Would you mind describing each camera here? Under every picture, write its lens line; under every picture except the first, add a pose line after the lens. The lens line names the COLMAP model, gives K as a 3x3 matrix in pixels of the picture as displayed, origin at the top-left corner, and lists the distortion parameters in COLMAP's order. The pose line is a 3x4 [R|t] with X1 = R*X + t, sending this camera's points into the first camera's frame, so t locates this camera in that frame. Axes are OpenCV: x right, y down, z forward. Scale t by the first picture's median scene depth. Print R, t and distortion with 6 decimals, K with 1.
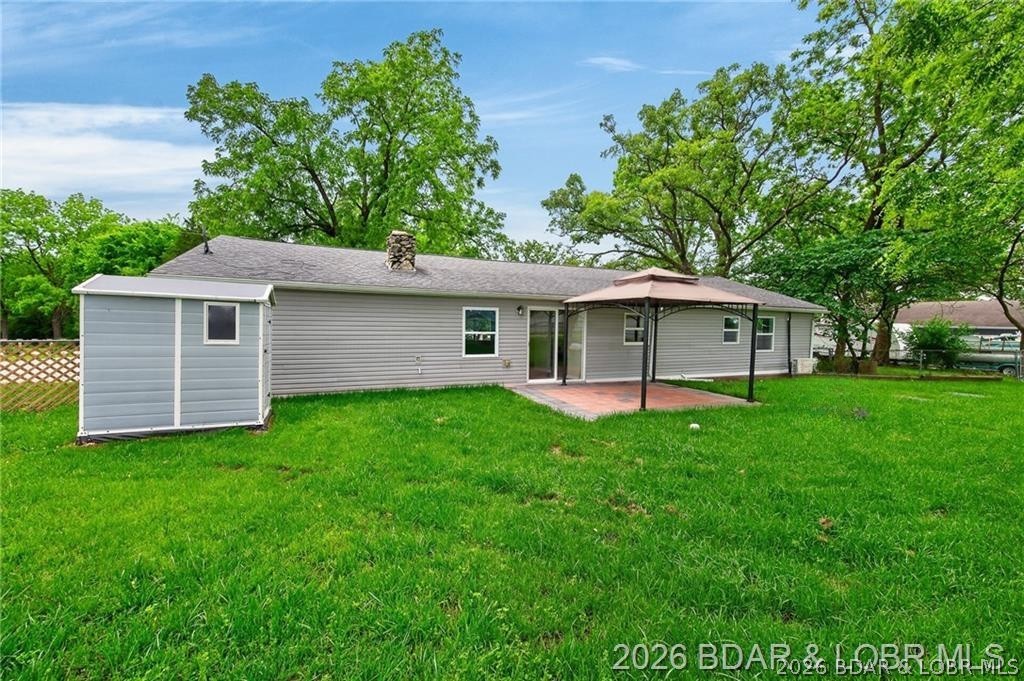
lens RADIAL K [[398.8, 0, 509.6], [0, 398.8, 339.3], [0, 0, 1]] dist [0.000495, -0.000026]
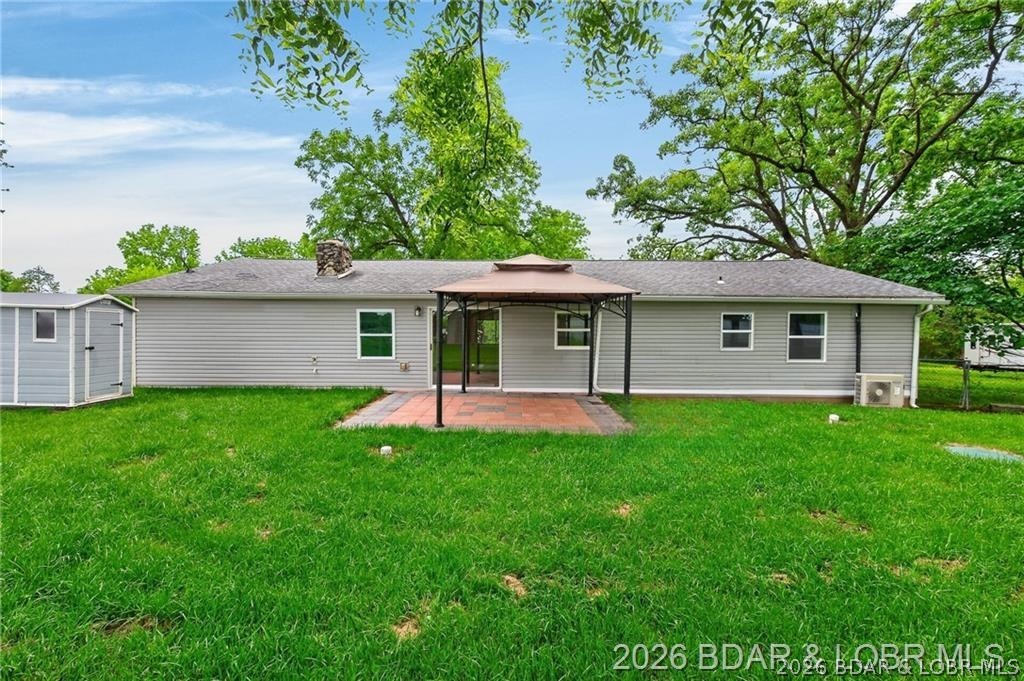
lens RADIAL K [[398.8, 0, 509.6], [0, 398.8, 339.3], [0, 0, 1]] dist [0.000495, -0.000026]
pose [[0.914688, 0.002628, -0.404152, 0.617283], [-0.007601, 0.999914, -0.010699, 0.003308], [0.404089, 0.012858, 0.914629, 0.224211]]
